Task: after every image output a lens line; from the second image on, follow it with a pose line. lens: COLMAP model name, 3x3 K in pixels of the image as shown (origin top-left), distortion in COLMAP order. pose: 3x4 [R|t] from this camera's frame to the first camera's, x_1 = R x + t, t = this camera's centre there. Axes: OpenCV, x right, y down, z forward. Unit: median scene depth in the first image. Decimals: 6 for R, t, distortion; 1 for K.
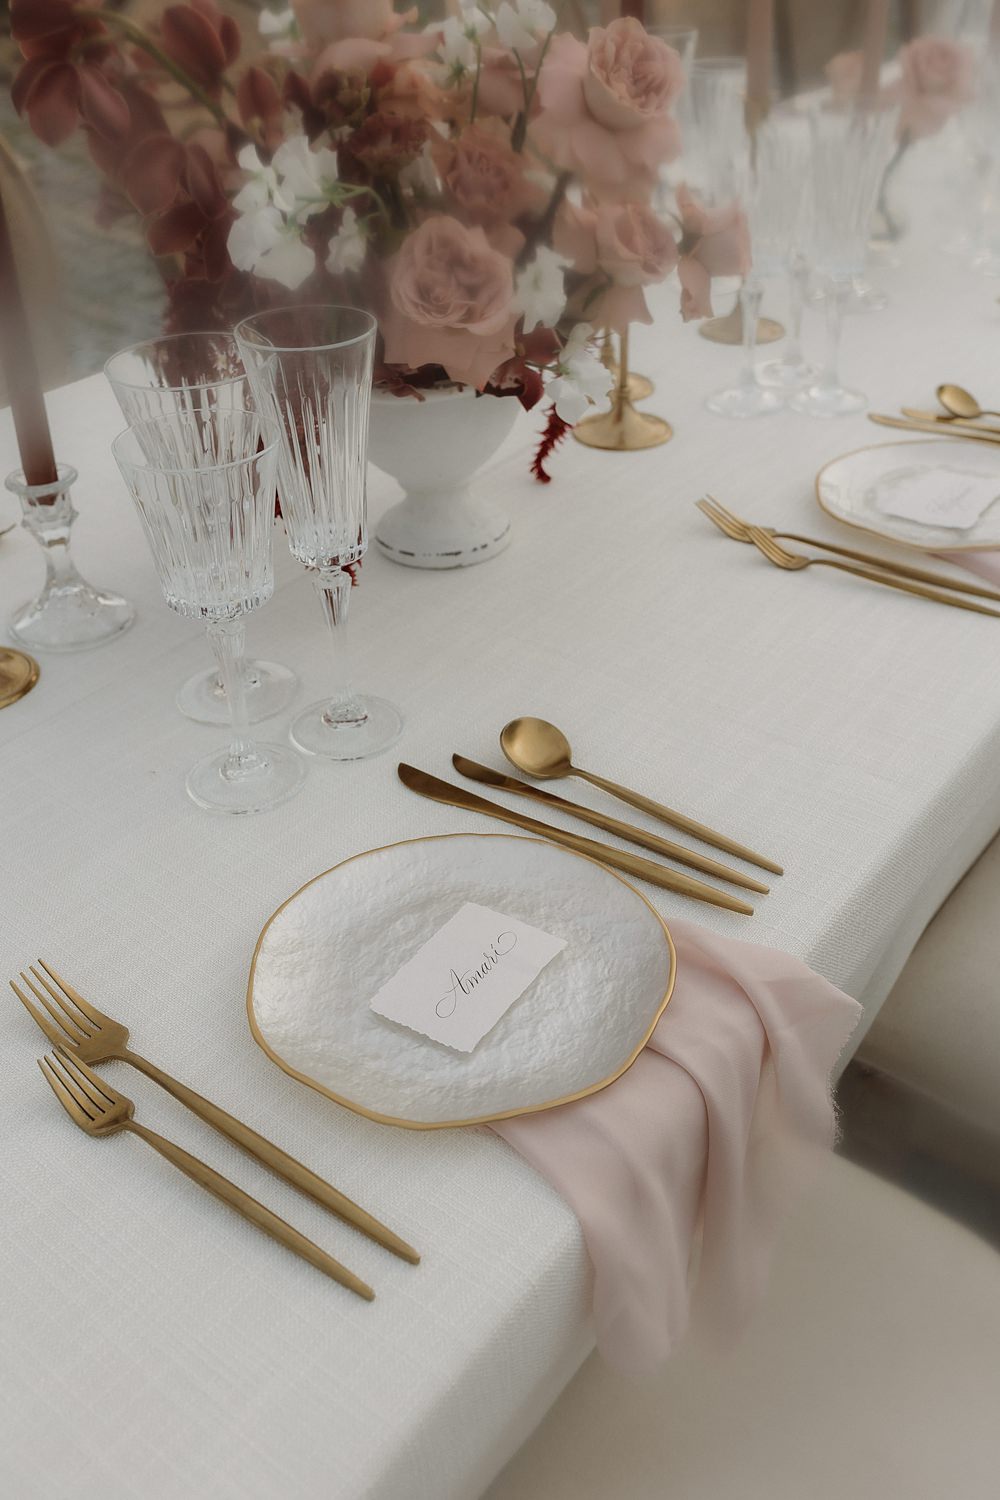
lens RADIAL K [[1281.0, 0, 500.0], [0, 1281.0, 750.0], [0, 0, 1]] dist [-0.010686, -0.009261]
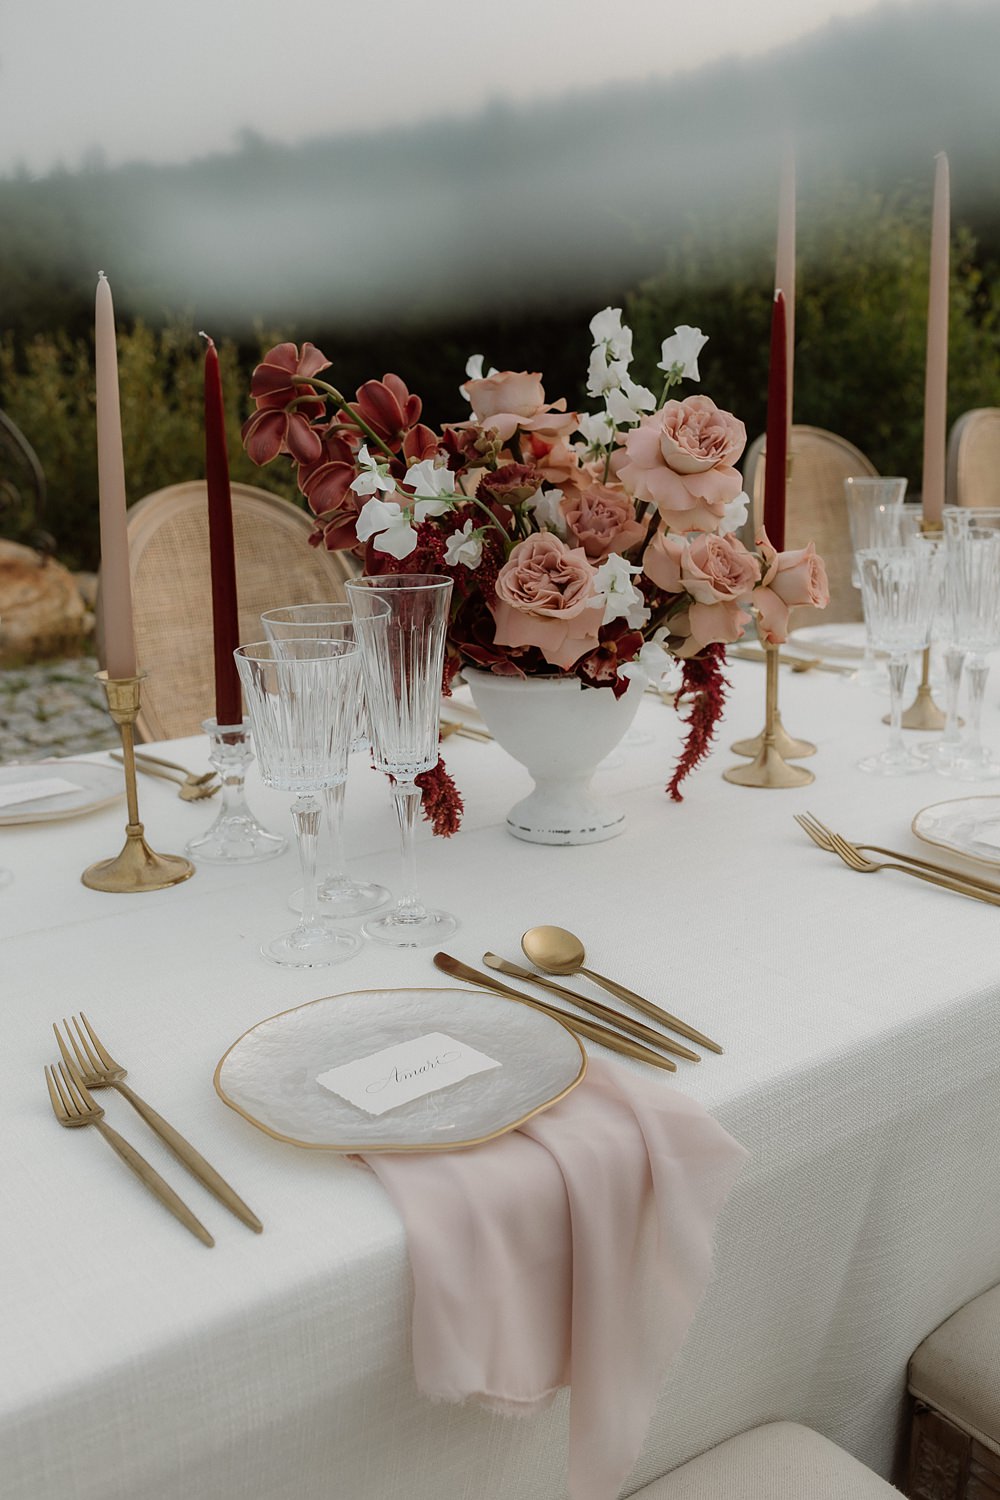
lens RADIAL K [[1281.0, 0, 500.0], [0, 1281.0, 750.0], [0, 0, 1]] dist [-0.010686, -0.009261]
pose [[0.968335, 0.085002, -0.234739, 0.229564], [-0.157106, 0.938209, -0.308353, 0.186153], [0.194023, 0.335468, 0.921855, -0.111248]]
